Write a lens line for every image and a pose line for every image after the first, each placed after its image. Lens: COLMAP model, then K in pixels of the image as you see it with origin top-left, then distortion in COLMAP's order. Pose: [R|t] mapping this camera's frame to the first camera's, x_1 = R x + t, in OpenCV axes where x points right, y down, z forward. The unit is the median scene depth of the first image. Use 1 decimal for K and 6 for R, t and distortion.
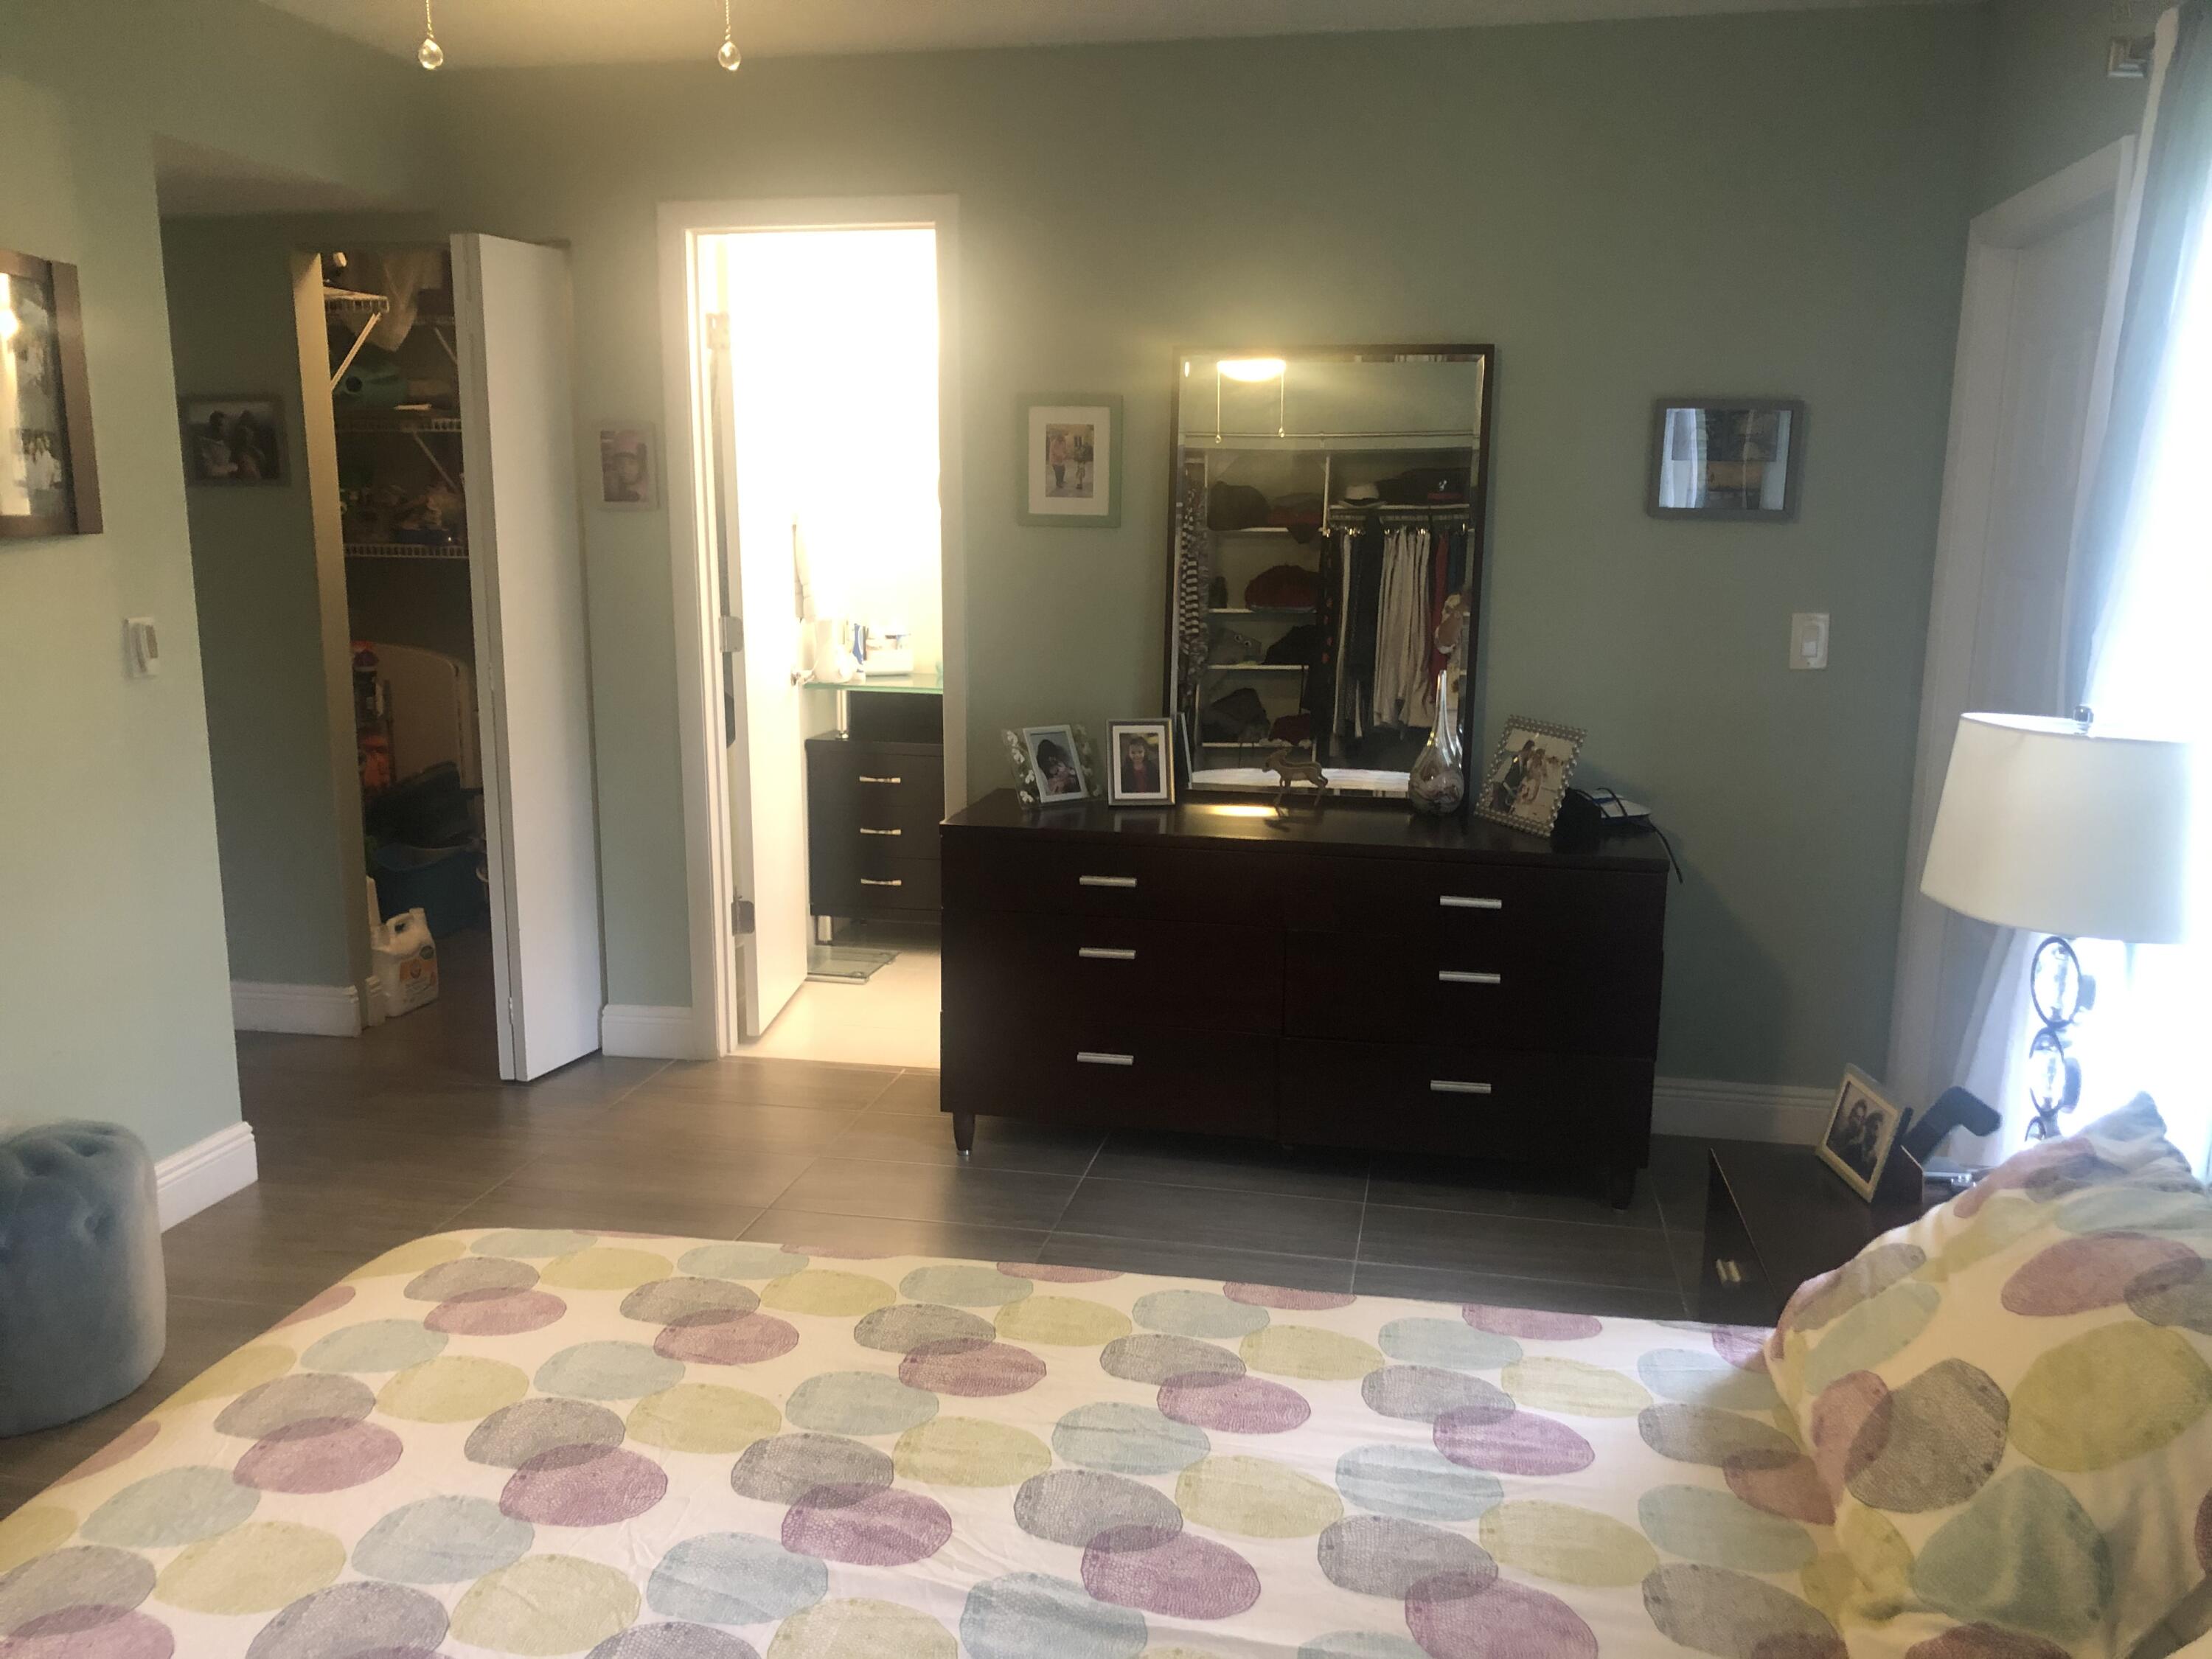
lens RADIAL K [[1847.3, 0, 1117.6], [0, 1847.3, 841.6], [0, 0, 1]] dist [0.005654, 0.015833]
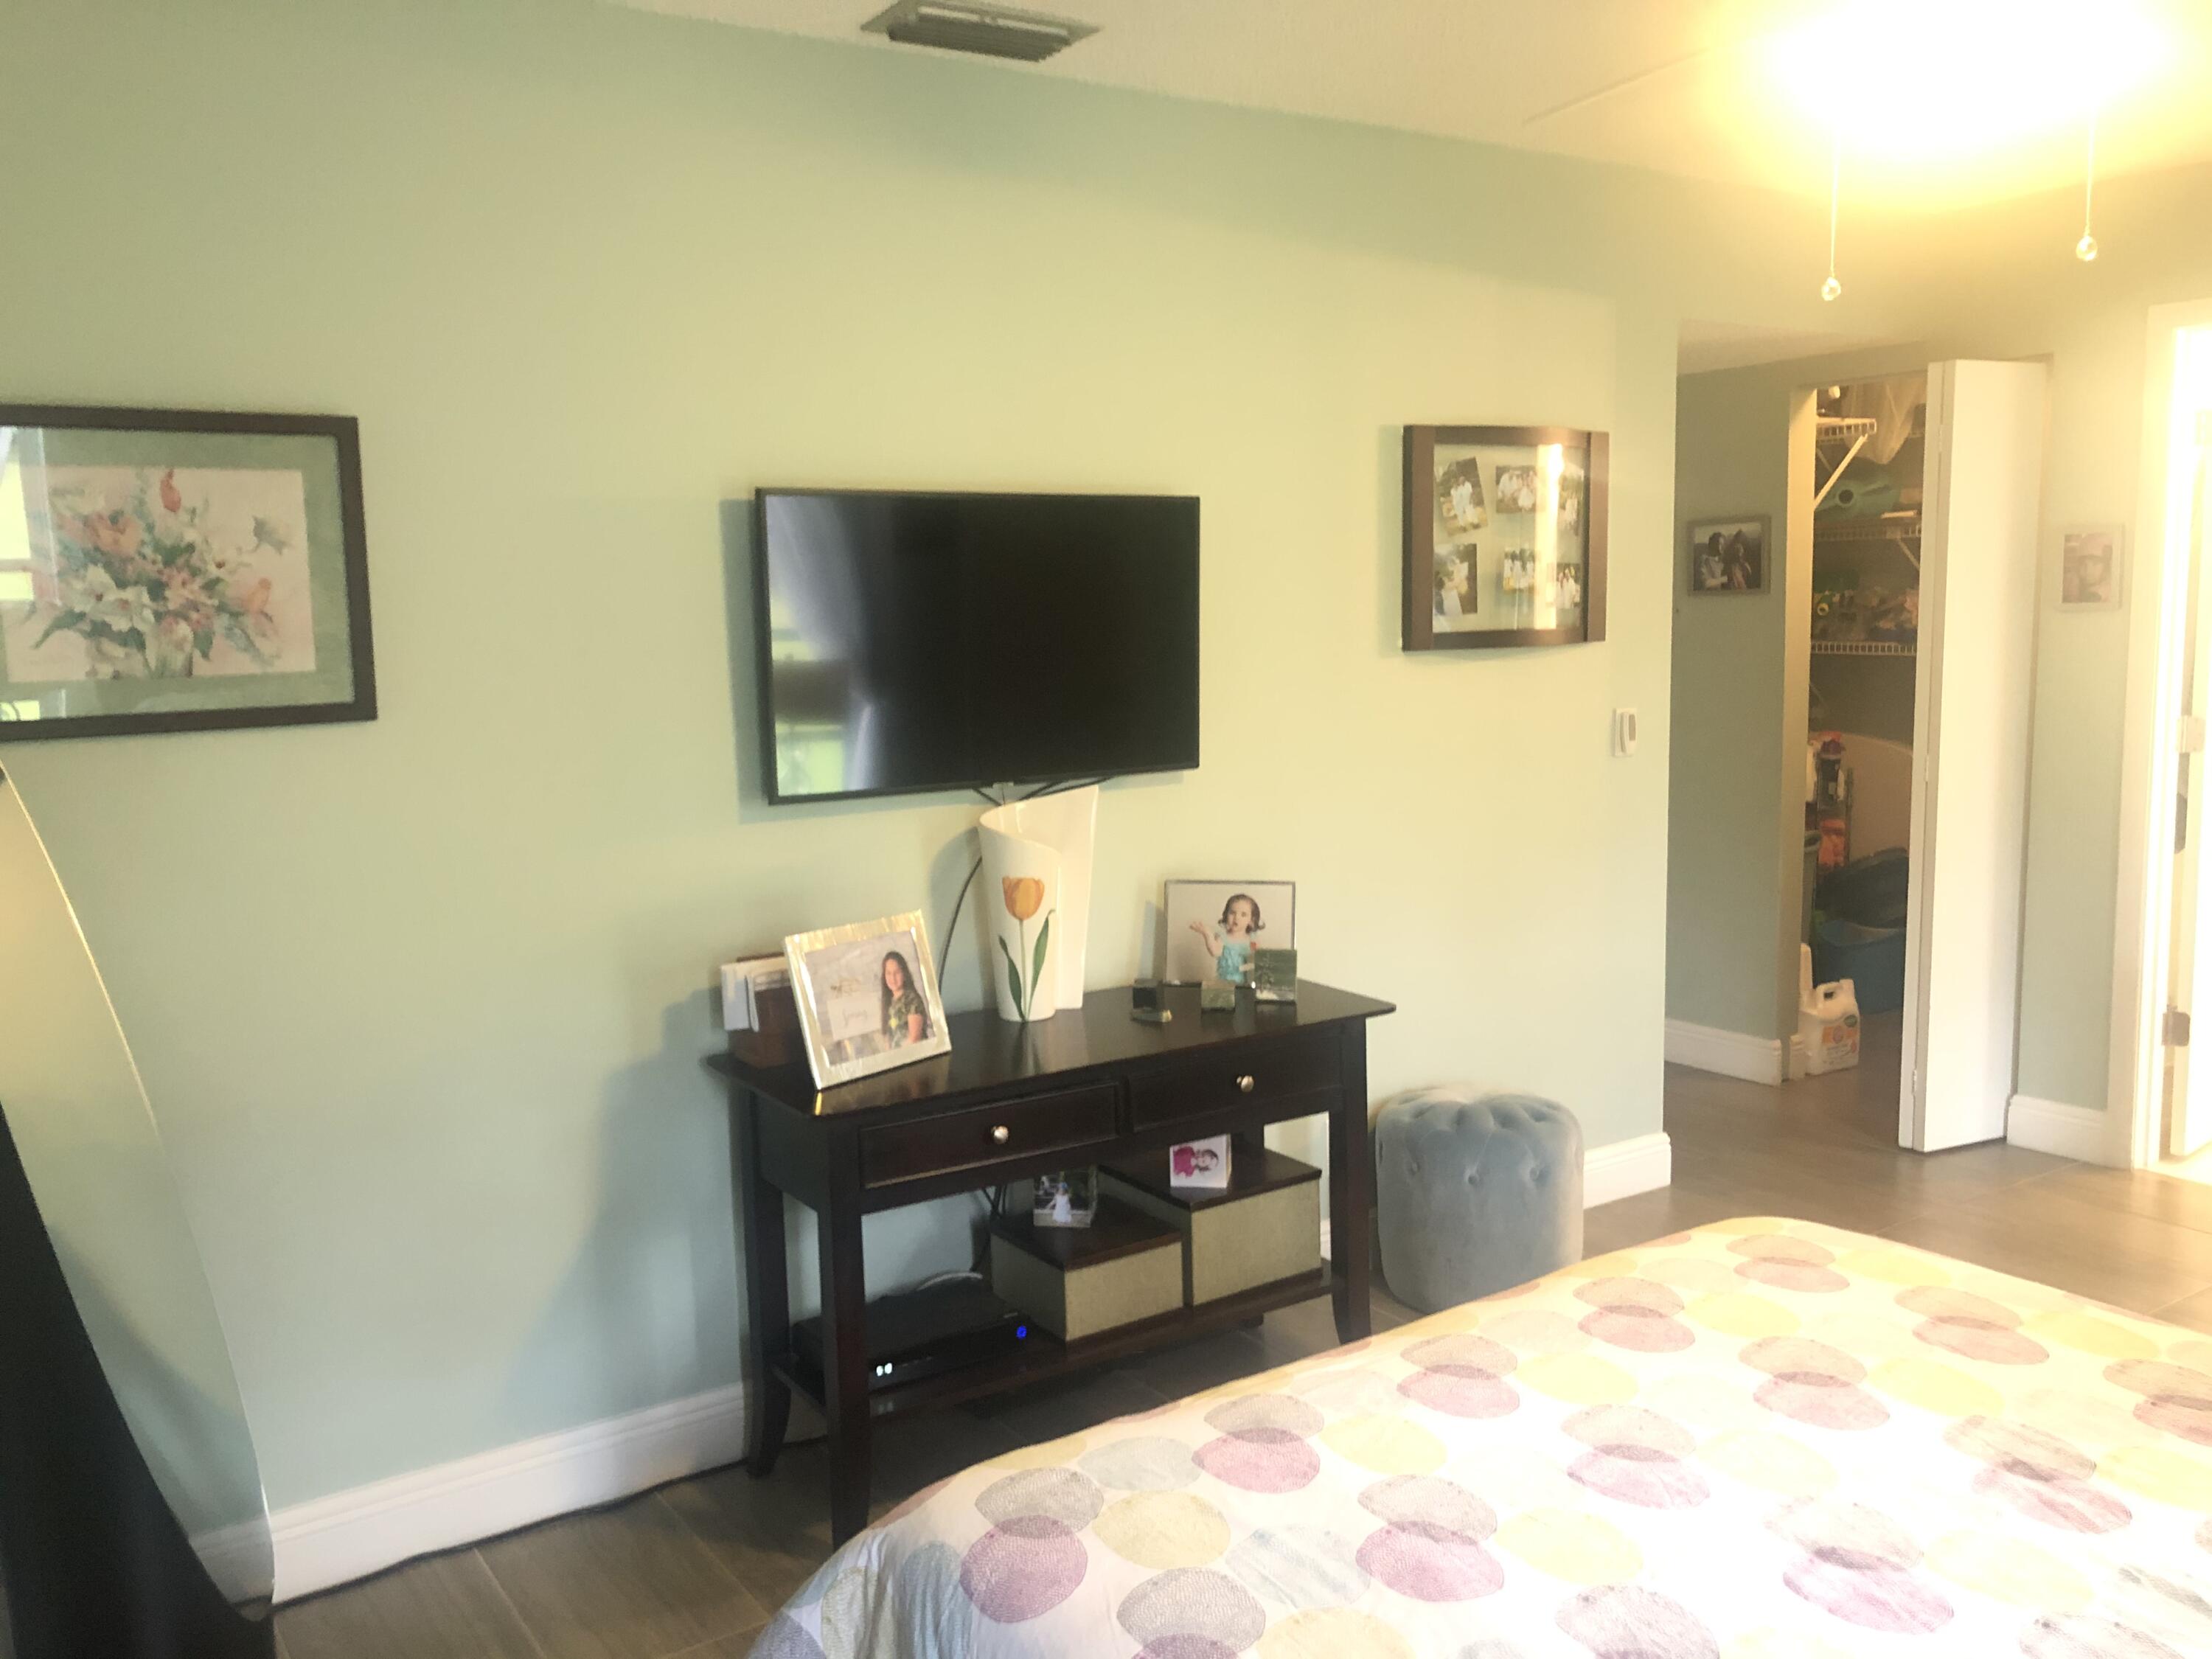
lens RADIAL K [[1847.3, 0, 1104.5], [0, 1847.3, 828.2], [0, 0, 1]] dist [0.005654, 0.015833]
pose [[0.711492, 0.067748, -0.699421, 0.073183], [-0.105875, 0.994314, -0.011390, 0.007876], [0.694672, 0.082155, 0.714619, -0.092077]]
